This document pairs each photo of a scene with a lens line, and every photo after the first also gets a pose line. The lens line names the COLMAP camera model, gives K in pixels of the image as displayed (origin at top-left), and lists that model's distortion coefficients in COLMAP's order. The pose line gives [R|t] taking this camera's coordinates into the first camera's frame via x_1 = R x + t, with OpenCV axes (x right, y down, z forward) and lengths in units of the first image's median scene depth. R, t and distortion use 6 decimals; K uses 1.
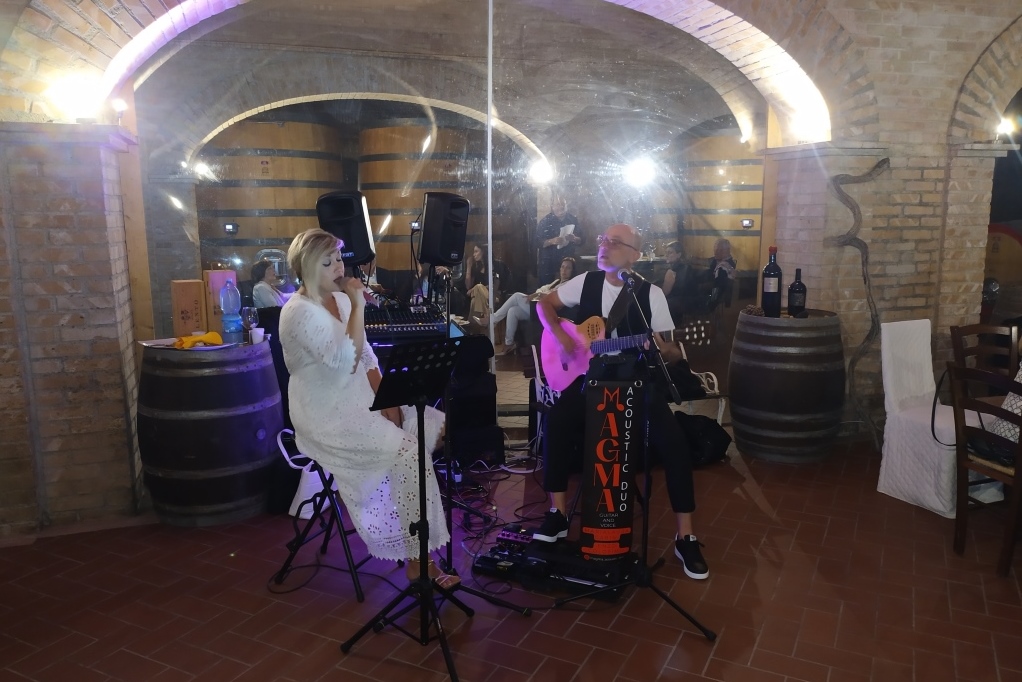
lens RADIAL K [[766.1, 0, 520.3], [0, 766.1, 333.8], [0, 0, 1]] dist [0.038330, -0.041776]
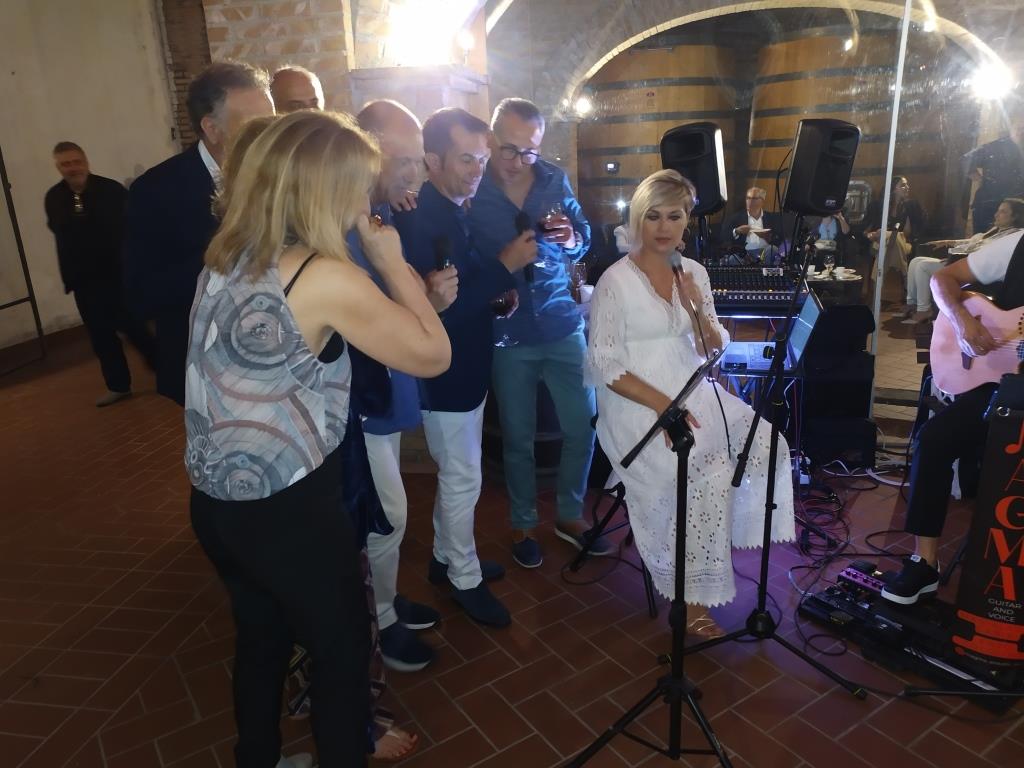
lens RADIAL K [[768.4, 0, 517.2], [0, 768.4, 382.3], [0, 0, 1]] dist [0.038003, -0.036306]
pose [[0.875595, 0.111278, -0.470053, 0.022693], [-0.043580, 0.987333, 0.152558, -0.024856], [0.481075, -0.113095, 0.869354, 0.128376]]
